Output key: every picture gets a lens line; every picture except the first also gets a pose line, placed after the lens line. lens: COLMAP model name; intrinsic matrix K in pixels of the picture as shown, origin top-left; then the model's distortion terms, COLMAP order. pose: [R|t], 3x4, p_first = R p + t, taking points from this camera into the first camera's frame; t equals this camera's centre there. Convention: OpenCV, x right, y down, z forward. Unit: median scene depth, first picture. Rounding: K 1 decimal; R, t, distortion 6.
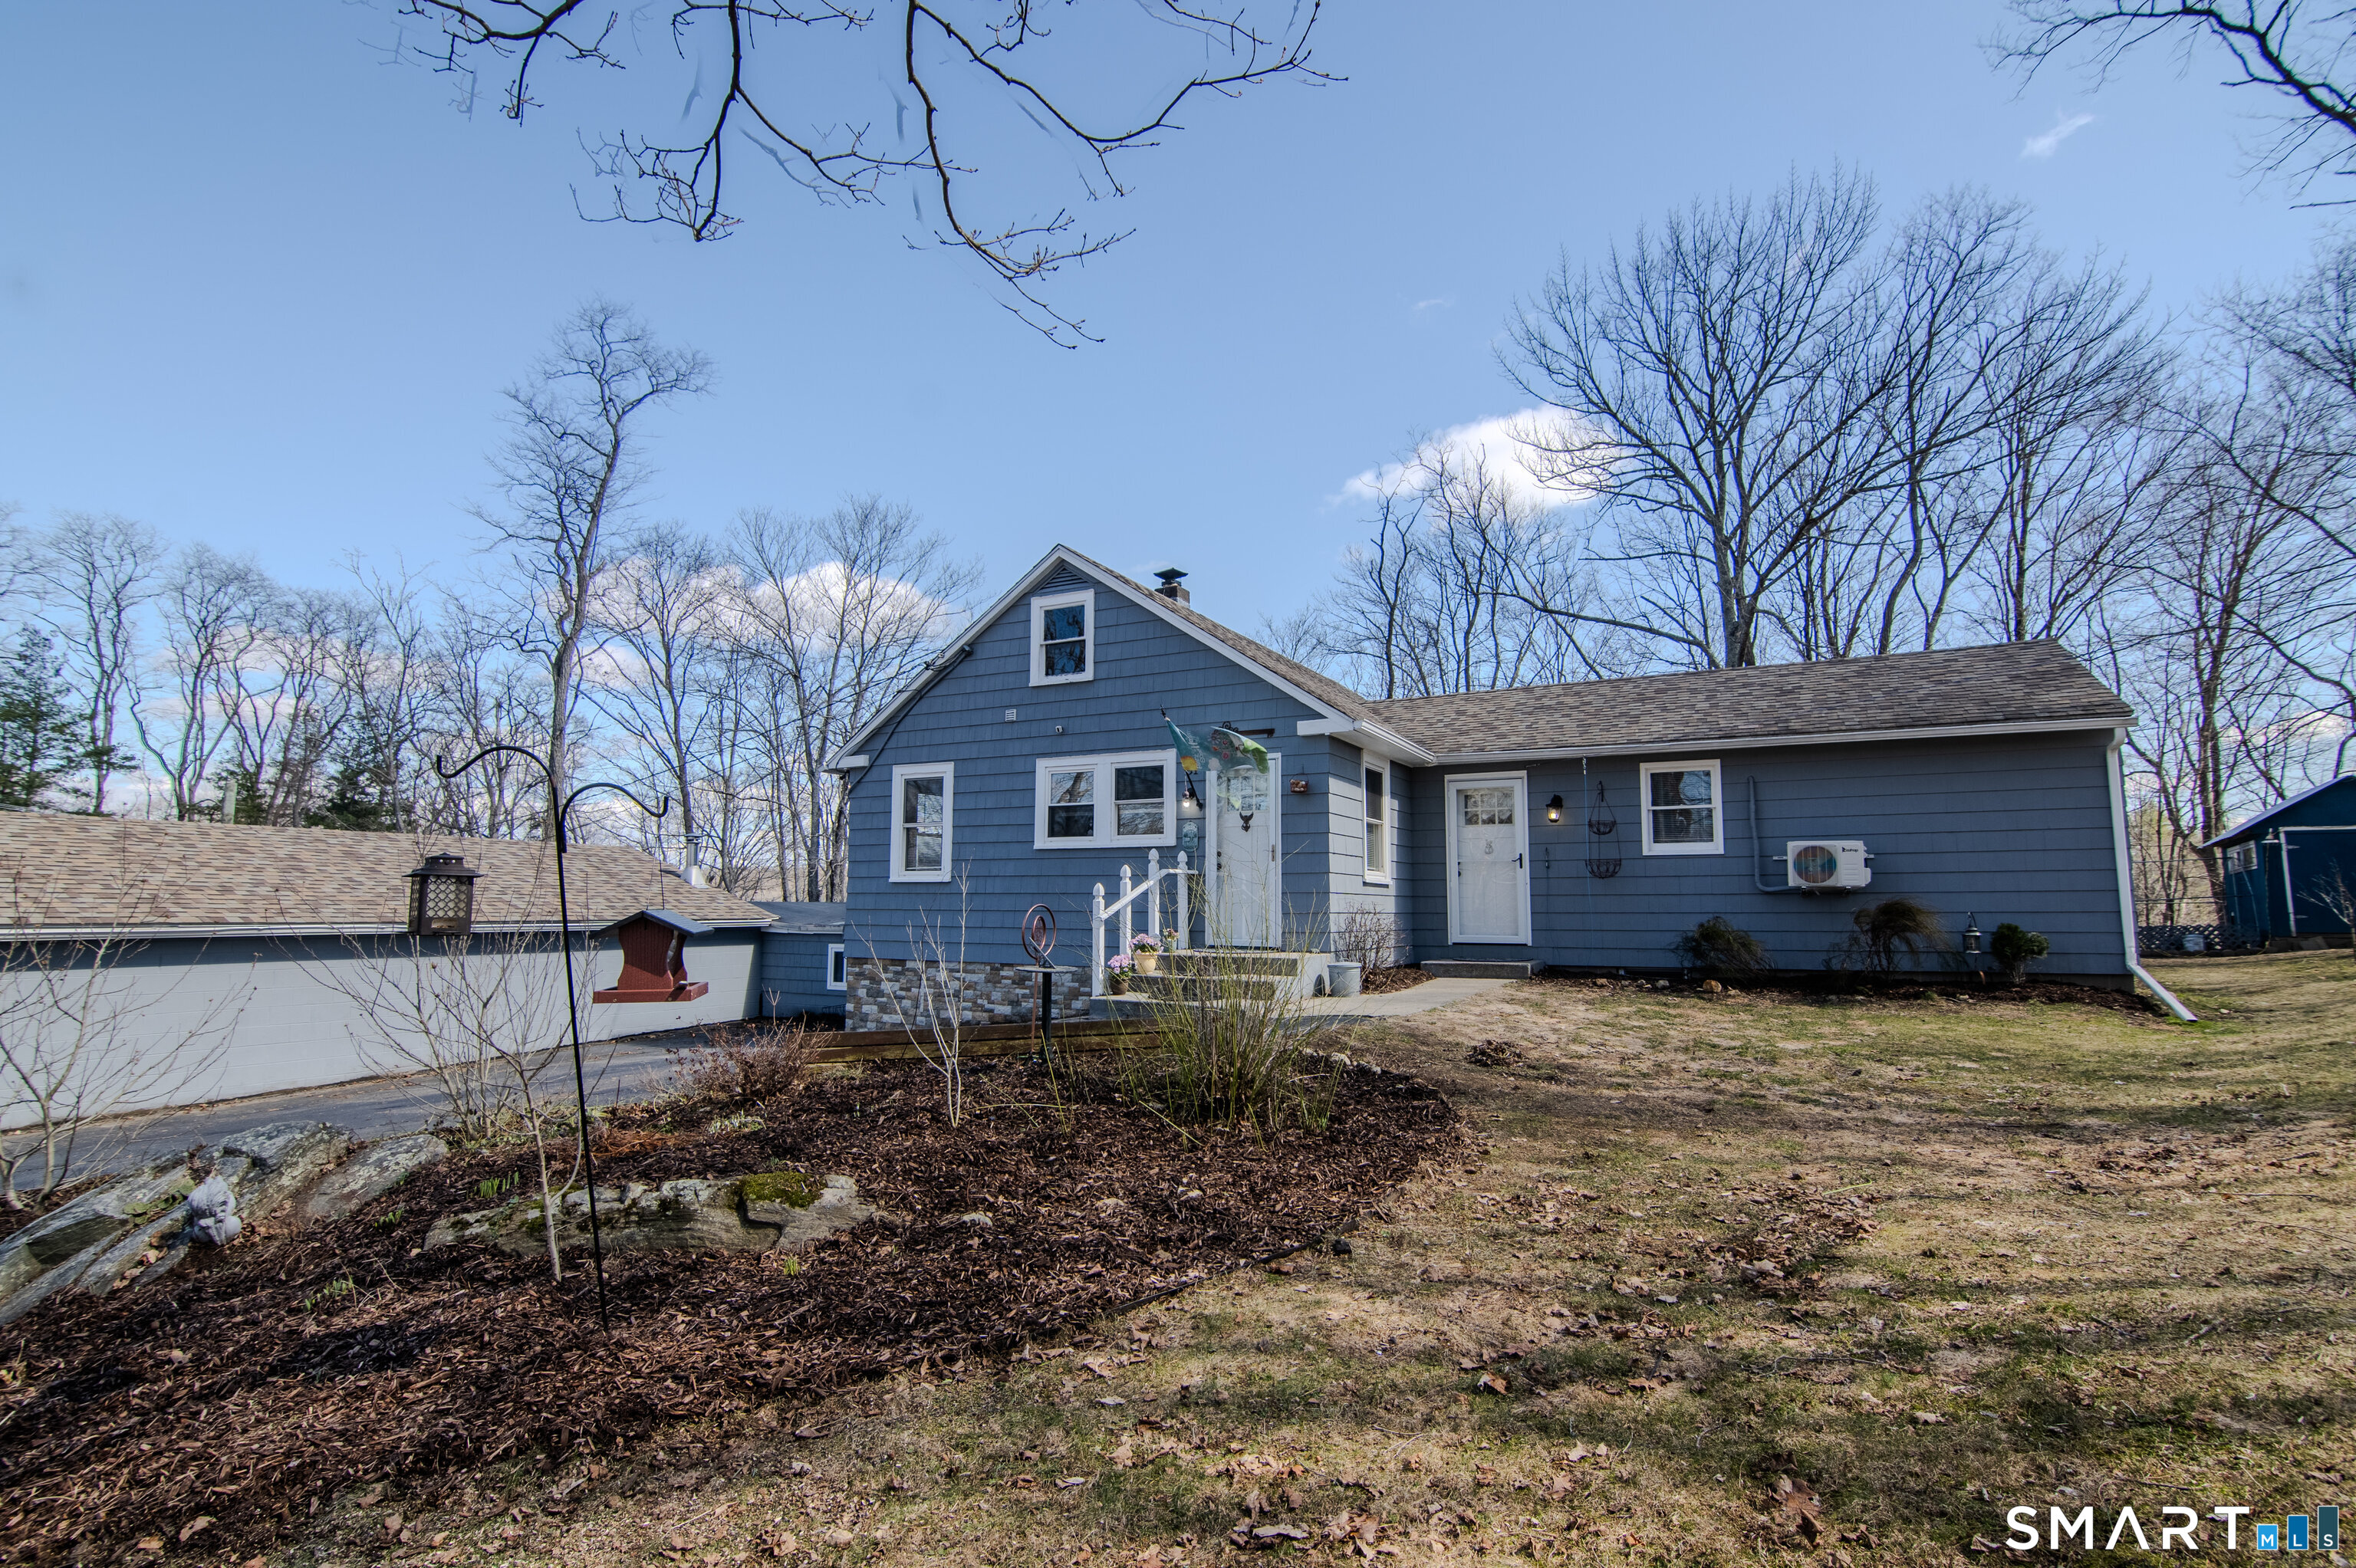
lens RADIAL K [[1156.1, 0, 1171.3], [0, 1156.1, 791.6], [0, 0, 1]] dist [-0.021726, -0.000050]
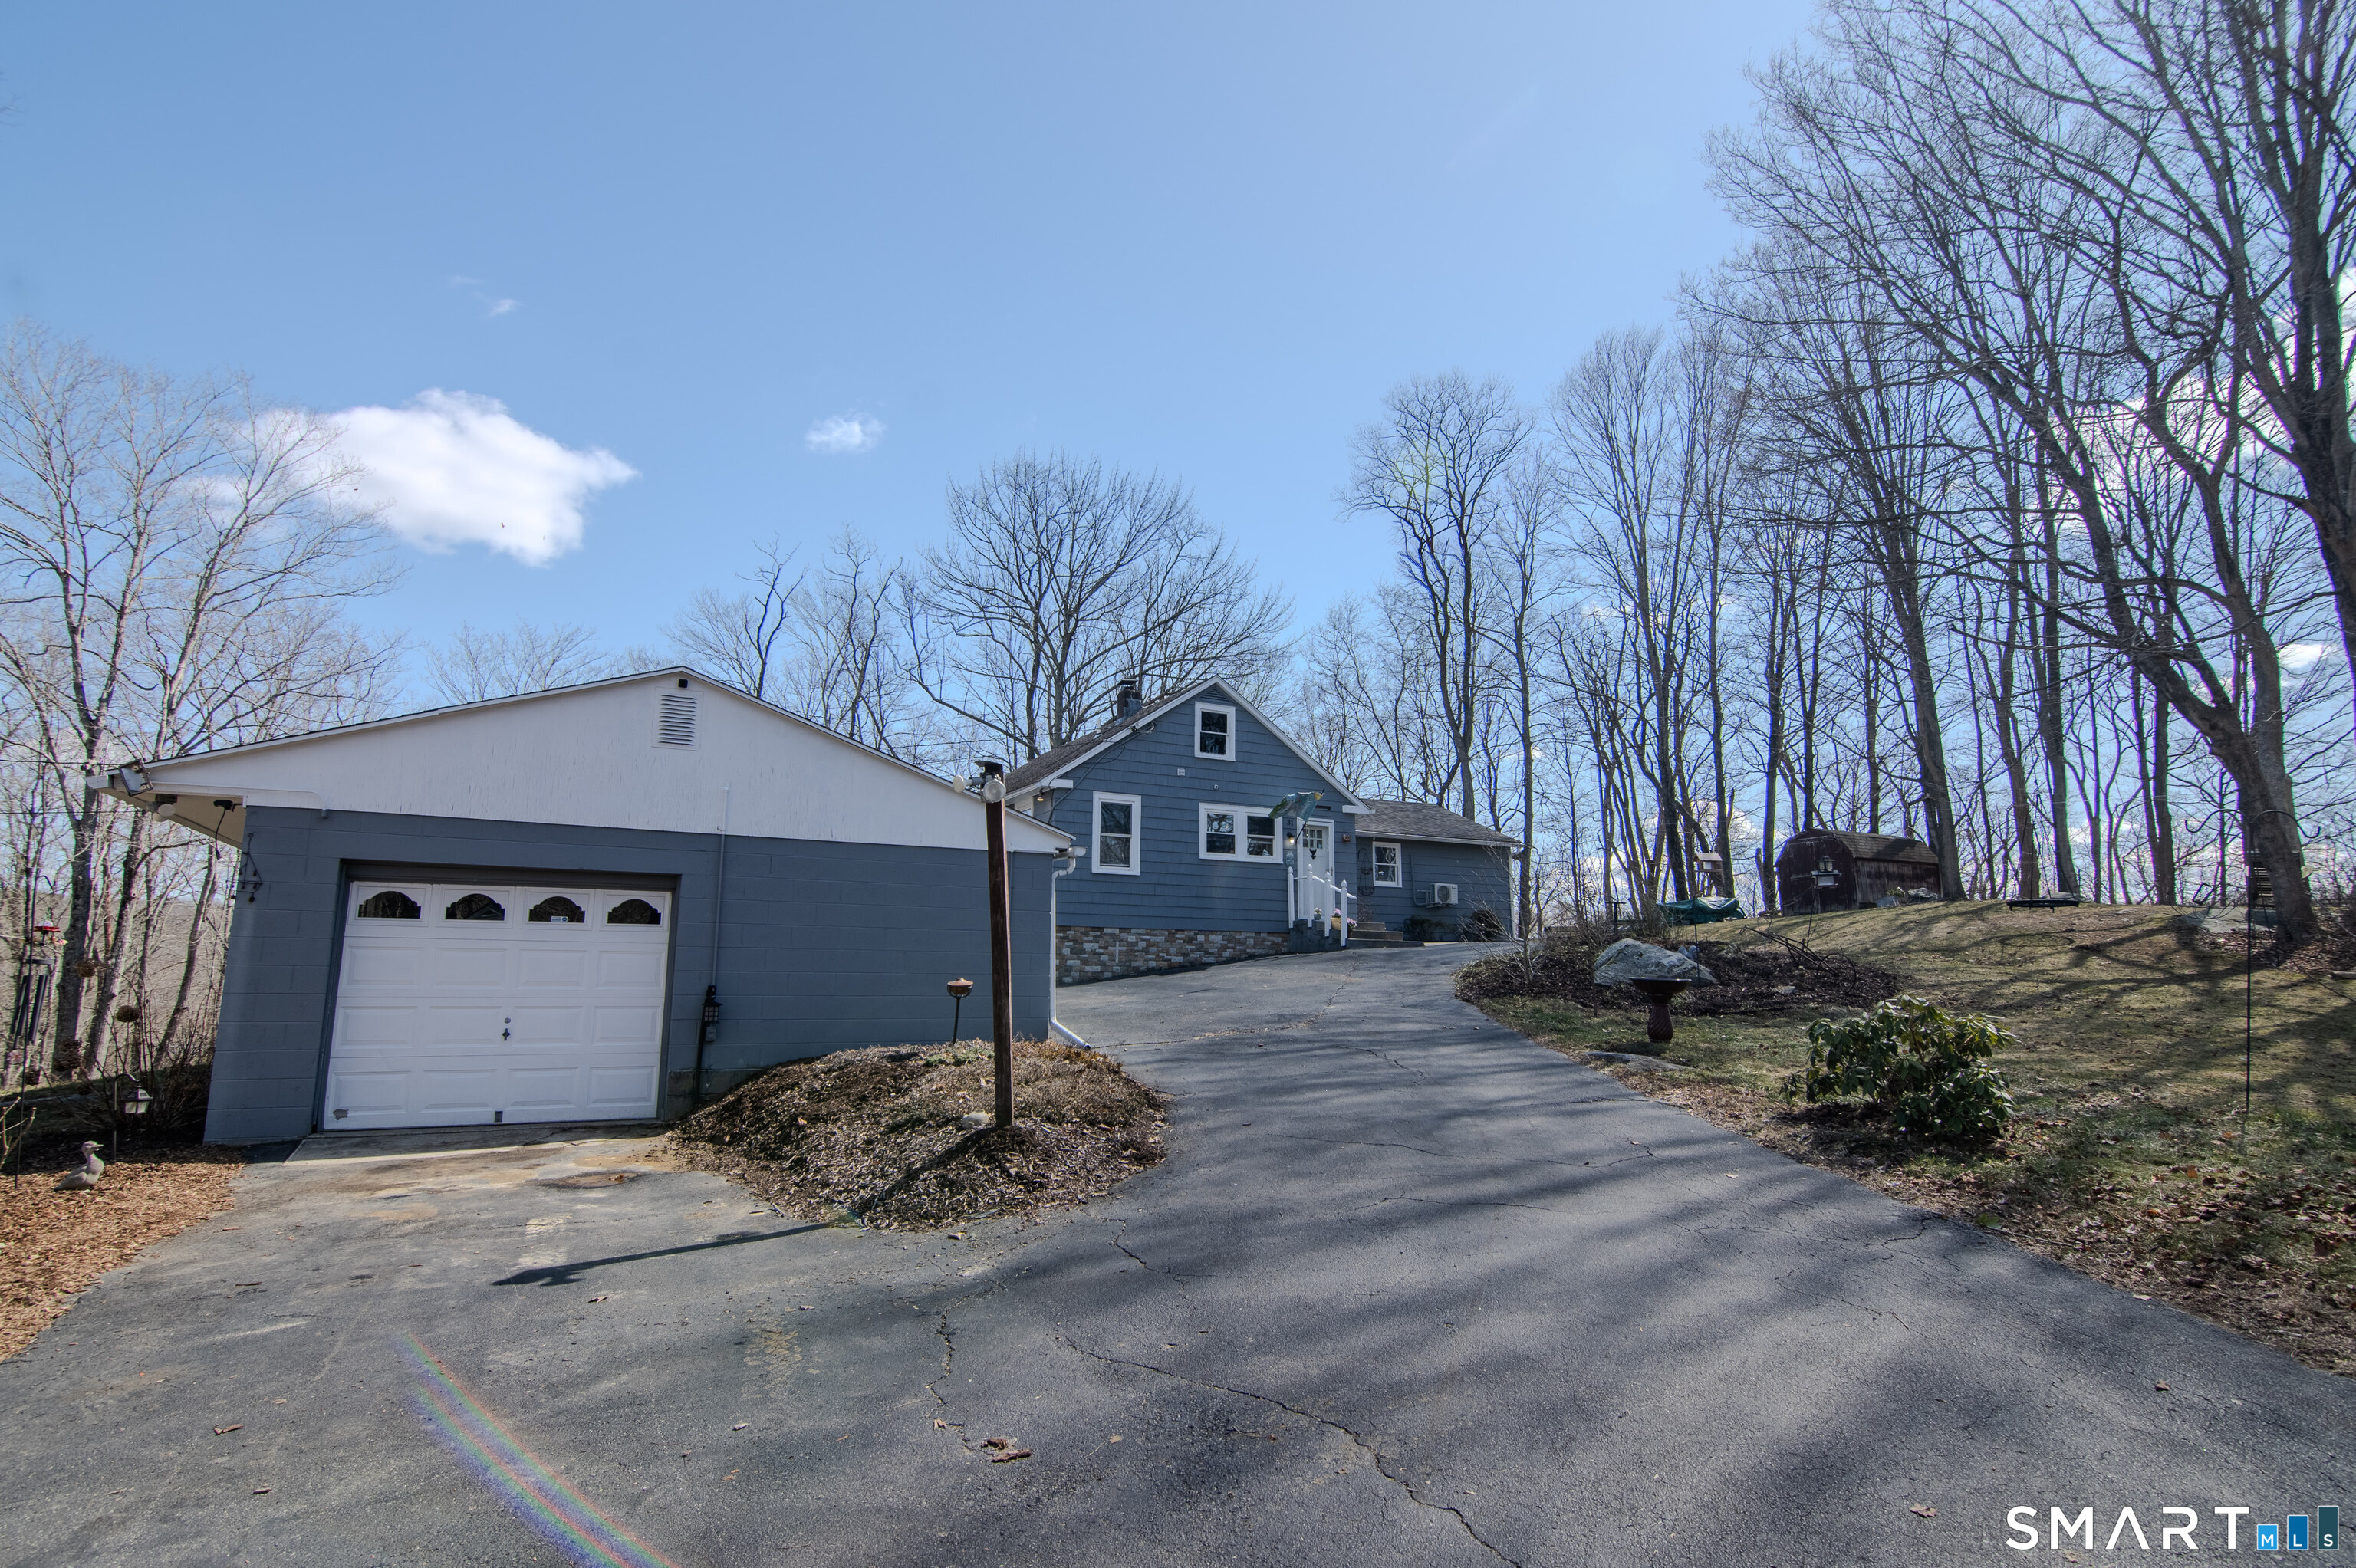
lens RADIAL K [[1156.1, 0, 1171.3], [0, 1156.1, 791.6], [0, 0, 1]] dist [-0.021726, -0.000050]
pose [[0.564583, 0.130703, 0.814962, -1.454622], [-0.085692, 0.991328, -0.099624, 0.120435], [-0.820916, -0.013590, 0.570888, 0.115691]]
